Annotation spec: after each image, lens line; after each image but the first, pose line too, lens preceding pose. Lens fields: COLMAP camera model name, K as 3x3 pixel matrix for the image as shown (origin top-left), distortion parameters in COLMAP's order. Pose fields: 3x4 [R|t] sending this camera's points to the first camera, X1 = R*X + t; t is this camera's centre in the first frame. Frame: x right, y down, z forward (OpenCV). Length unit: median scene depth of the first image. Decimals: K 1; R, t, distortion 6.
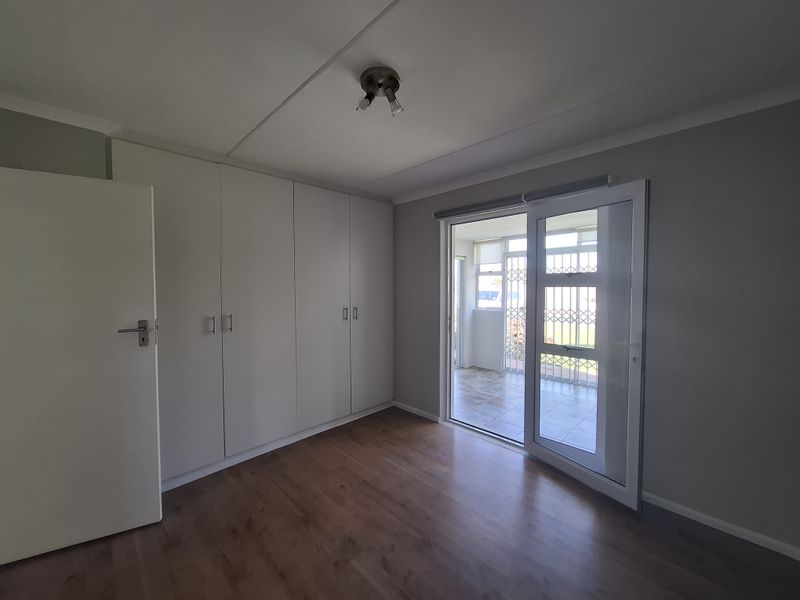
lens RADIAL K [[317.5, 0, 396.9], [0, 317.5, 299.4], [0, 0, 1]] dist [0.017986, -0.000058]
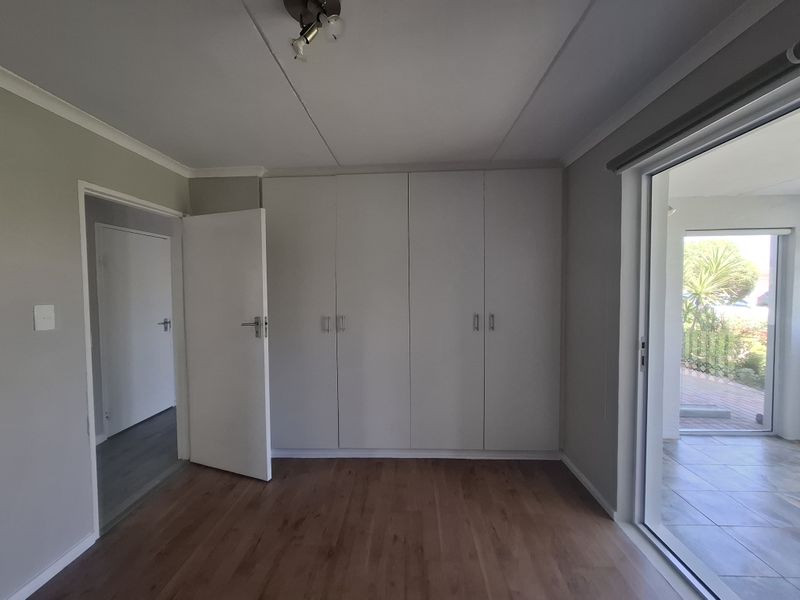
lens RADIAL K [[316.9, 0, 397.6], [0, 316.9, 297.1], [0, 0, 1]] dist [-0.001466, -0.000179]
pose [[0.683970, 0.019996, -0.729236, 0.349310], [-0.020451, 0.999757, 0.008232, -0.024243], [0.729223, 0.009283, 0.684213, 0.394241]]
